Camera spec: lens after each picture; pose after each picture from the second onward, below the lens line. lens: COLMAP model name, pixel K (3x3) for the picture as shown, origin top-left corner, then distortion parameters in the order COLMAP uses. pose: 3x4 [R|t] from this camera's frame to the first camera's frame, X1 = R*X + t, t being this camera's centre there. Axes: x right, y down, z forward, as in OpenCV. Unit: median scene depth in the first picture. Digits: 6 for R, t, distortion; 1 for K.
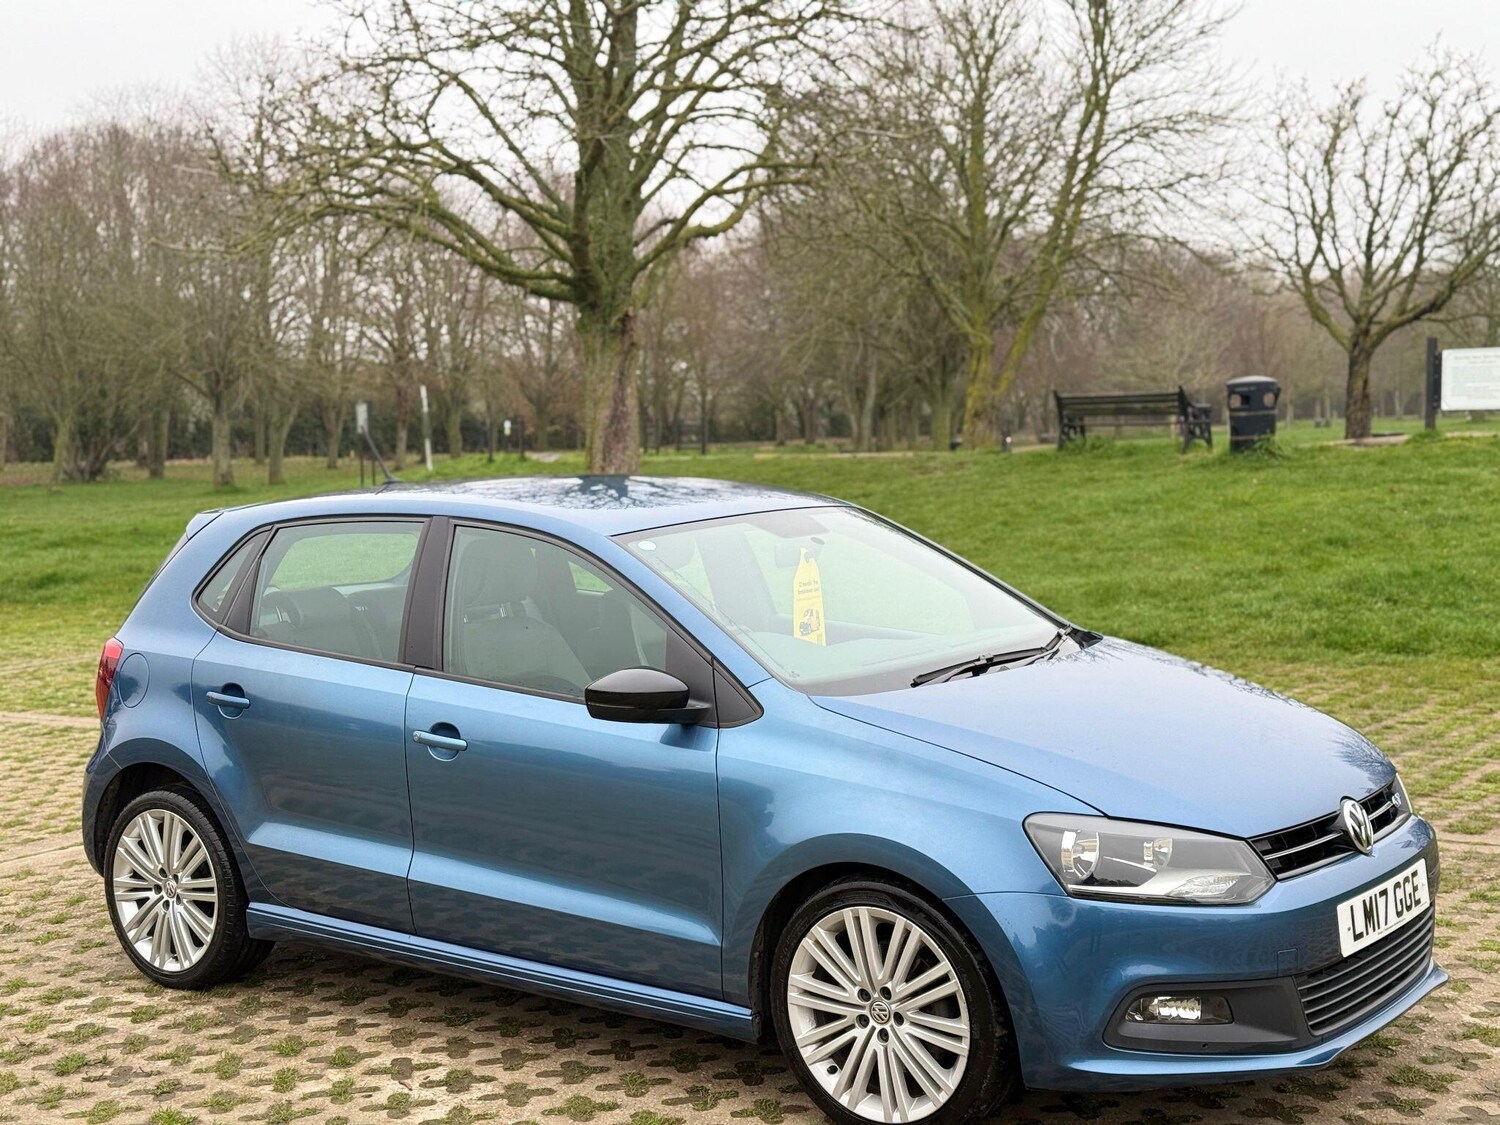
lens RADIAL K [[2066.3, 0, 758.3], [0, 2066.3, 564.0], [0, 0, 1]] dist [0.195293, -0.380615]
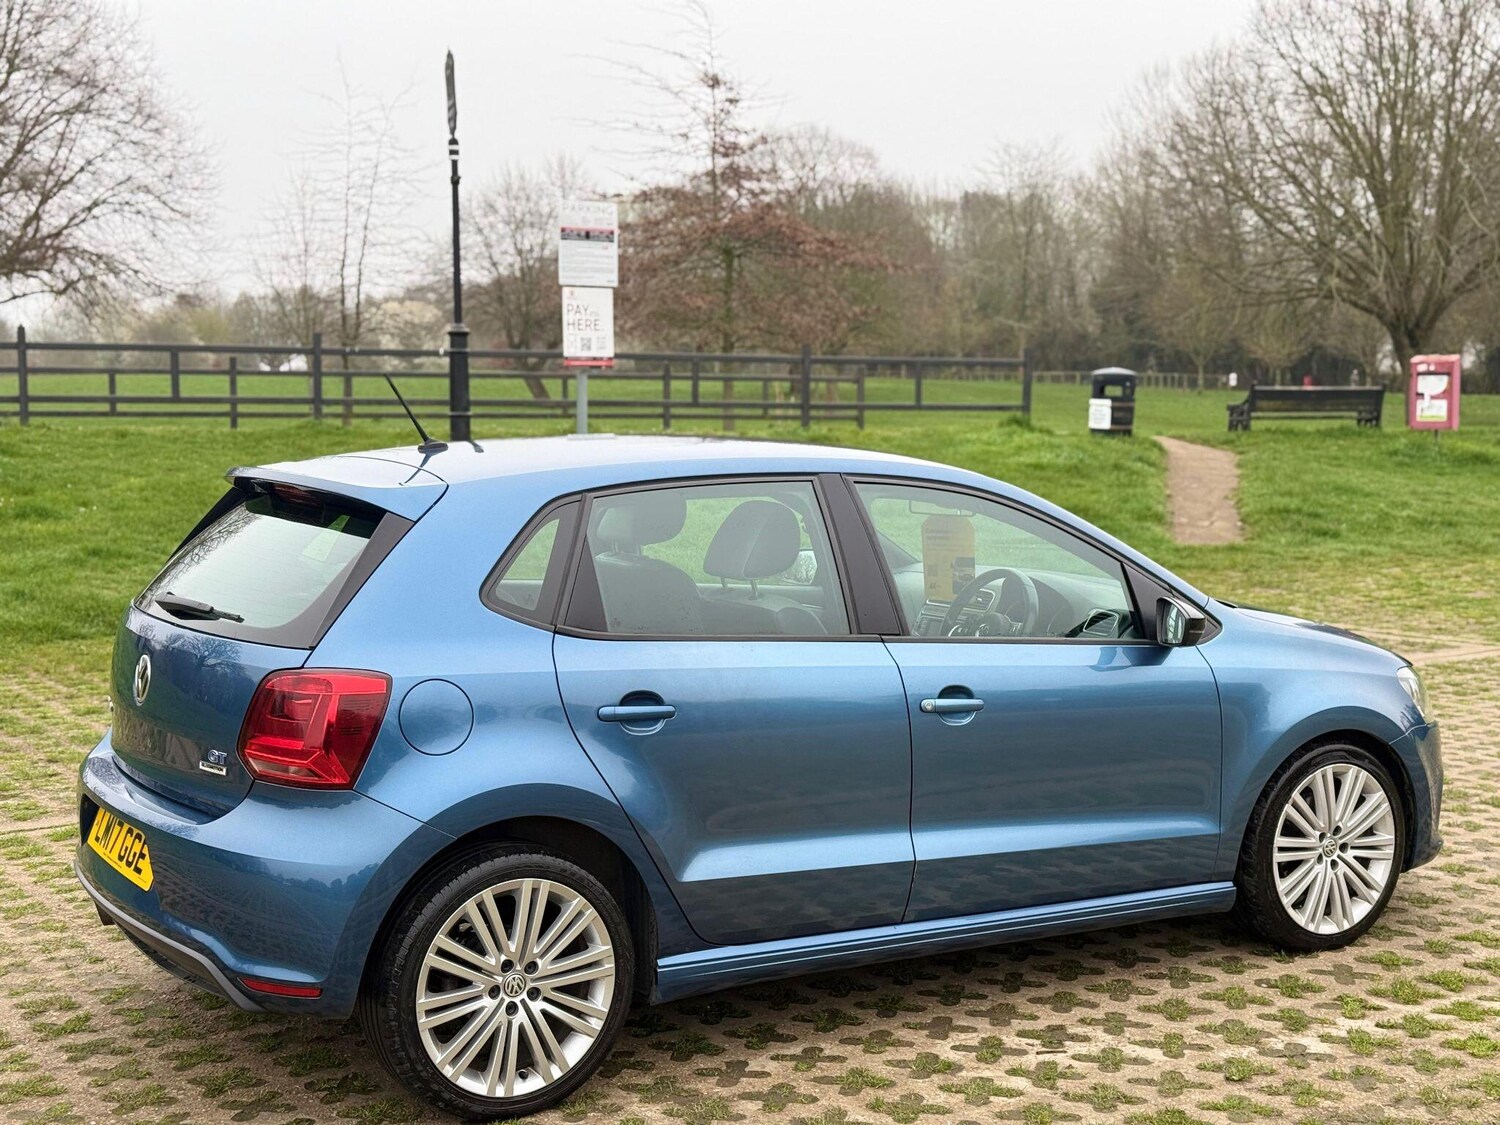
lens RADIAL K [[2066.3, 0, 758.3], [0, 2066.3, 564.0], [0, 0, 1]] dist [0.195293, -0.380615]
pose [[0.360705, -0.052877, 0.931180, -1.036908], [0.059831, 0.997647, 0.033475, -0.016042], [-0.930759, 0.043639, 0.363020, 0.715762]]
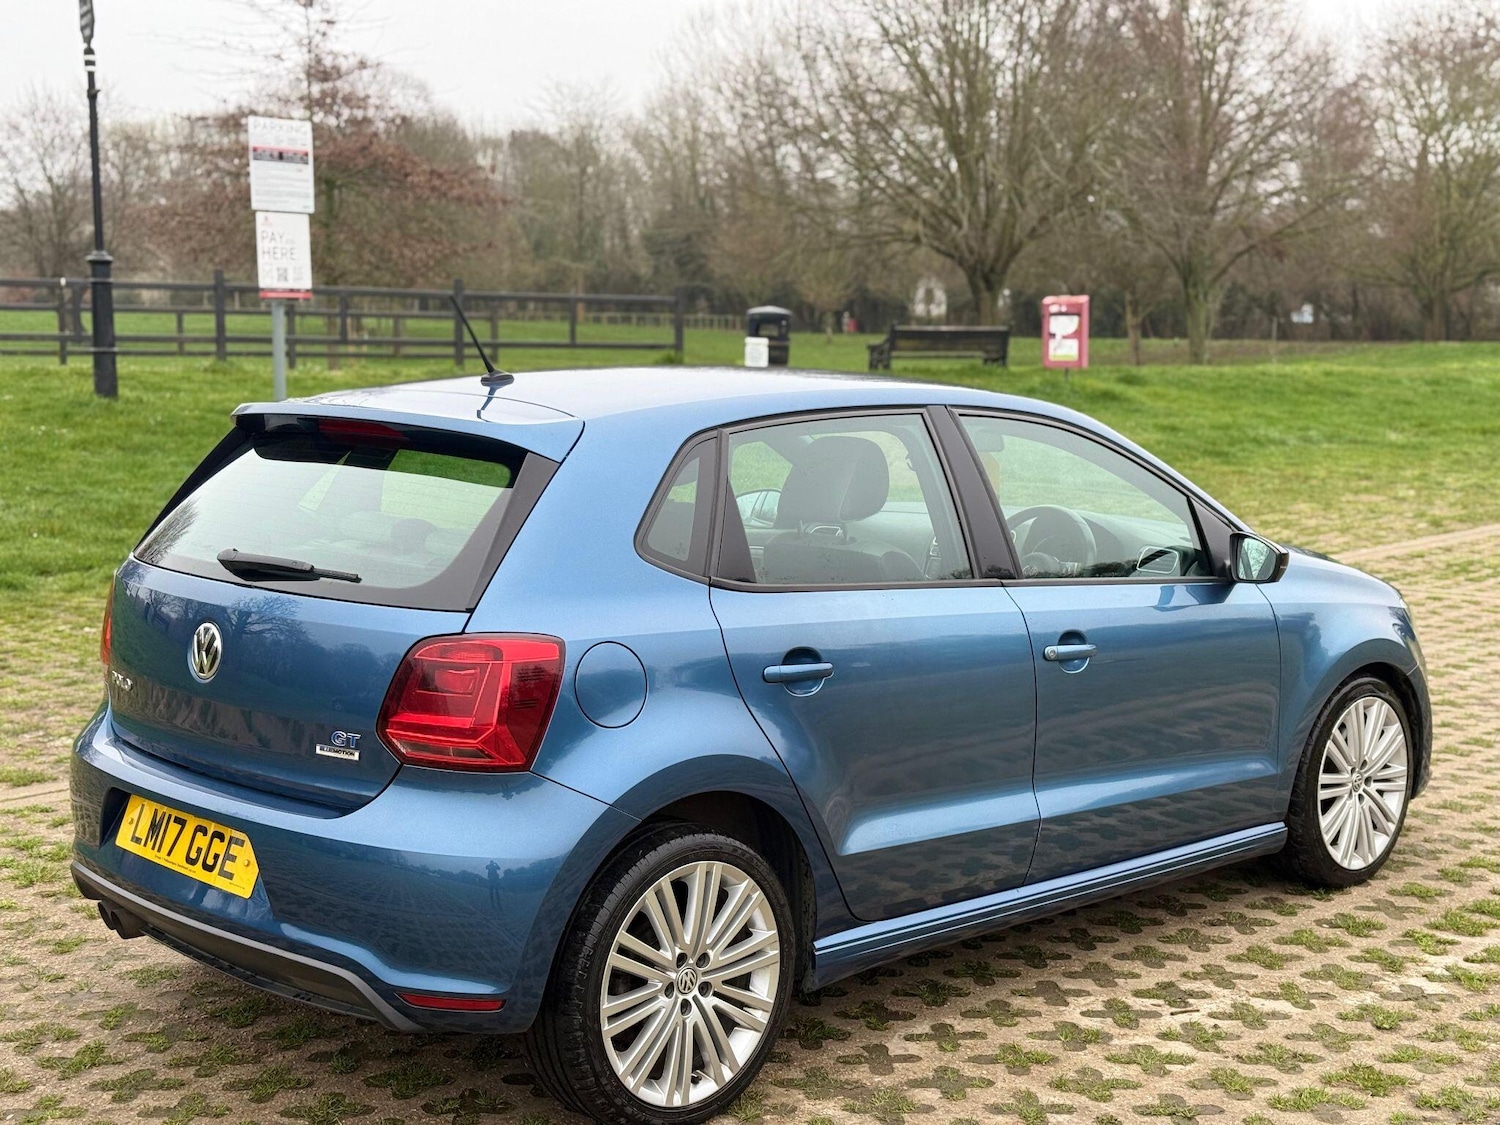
lens RADIAL K [[2066.3, 0, 758.3], [0, 2066.3, 564.0], [0, 0, 1]] dist [0.195293, -0.380615]
pose [[0.149668, -0.085056, 0.985071, -1.020259], [0.068807, 0.994774, 0.075439, -0.028154], [-0.986339, 0.056489, 0.154738, 0.965417]]
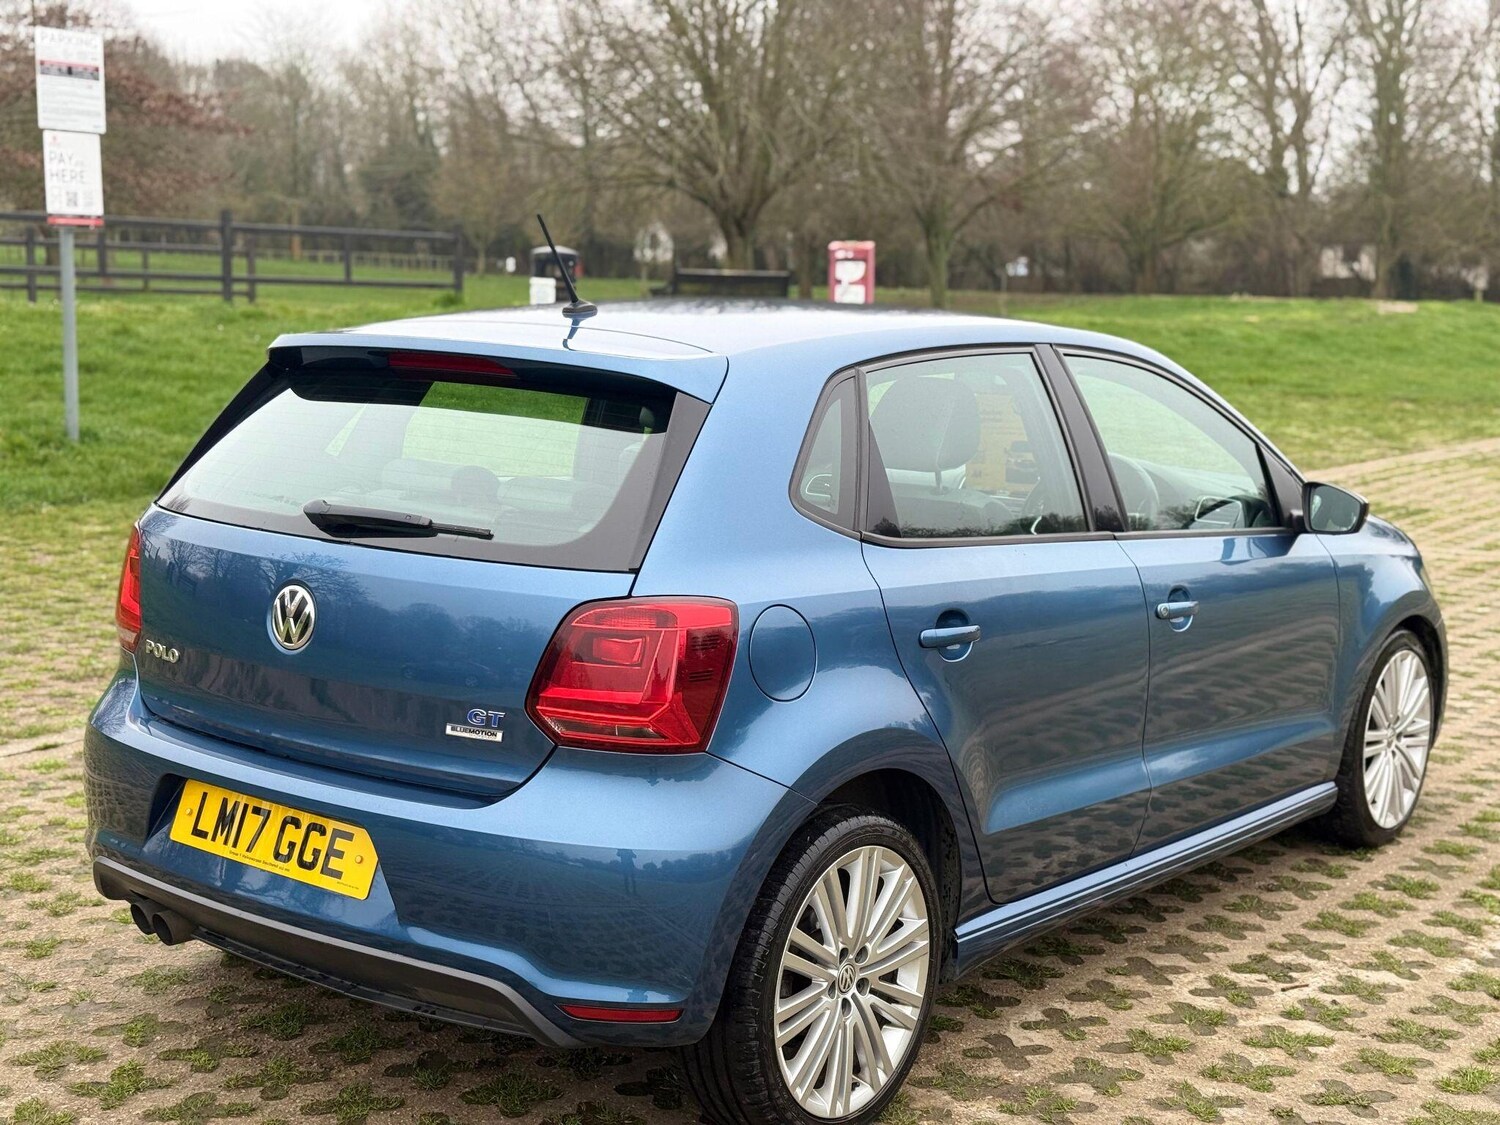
lens RADIAL K [[2066.3, 0, 758.3], [0, 2066.3, 564.0], [0, 0, 1]] dist [0.195293, -0.380615]
pose [[0.014738, -0.110777, 0.993736, -0.958659], [0.059502, 0.992180, 0.109721, -0.033816], [-0.998119, 0.057512, 0.021214, 1.118884]]
